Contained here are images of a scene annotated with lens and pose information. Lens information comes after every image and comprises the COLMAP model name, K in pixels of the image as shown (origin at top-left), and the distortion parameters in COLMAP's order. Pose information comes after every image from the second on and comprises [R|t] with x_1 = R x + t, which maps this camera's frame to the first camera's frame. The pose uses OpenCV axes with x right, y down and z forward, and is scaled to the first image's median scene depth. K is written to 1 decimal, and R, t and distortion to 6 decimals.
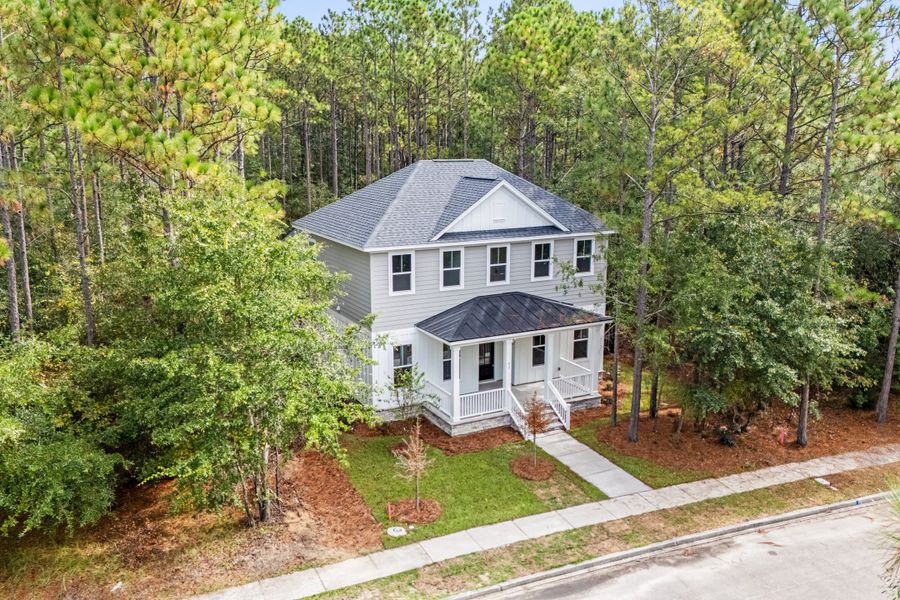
lens RADIAL K [[797.4, 0, 450.3], [0, 797.4, 290.2], [0, 0, 1]] dist [0.054781, -0.009502]
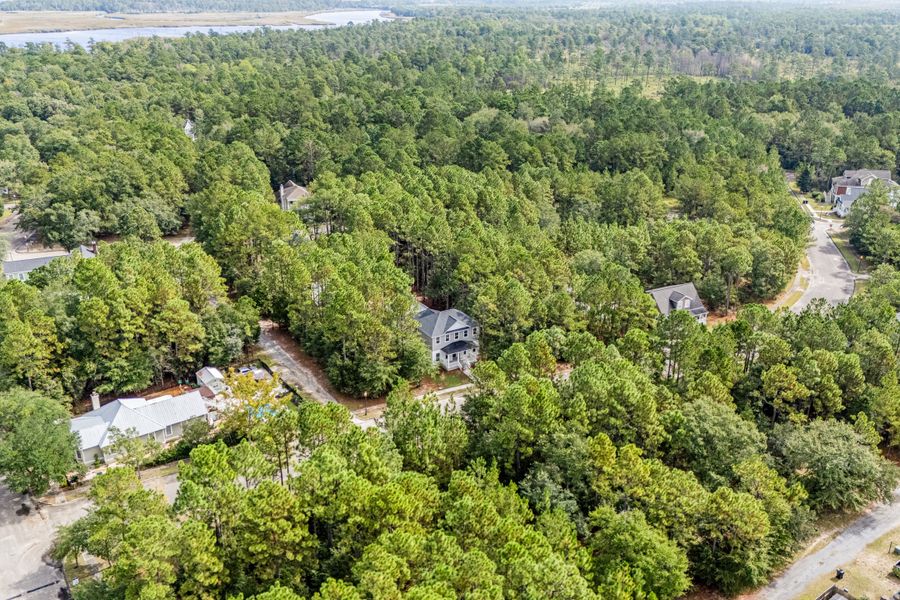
lens RADIAL K [[825.1, 0, 450.0], [0, 825.1, 300.0], [0, 0, 1]] dist [0.069083, -0.003815]
pose [[0.999096, -0.011657, 0.040893, -0.200350], [0.003867, 0.982611, 0.185637, -1.283444], [-0.042346, -0.185311, 0.981767, -4.256509]]
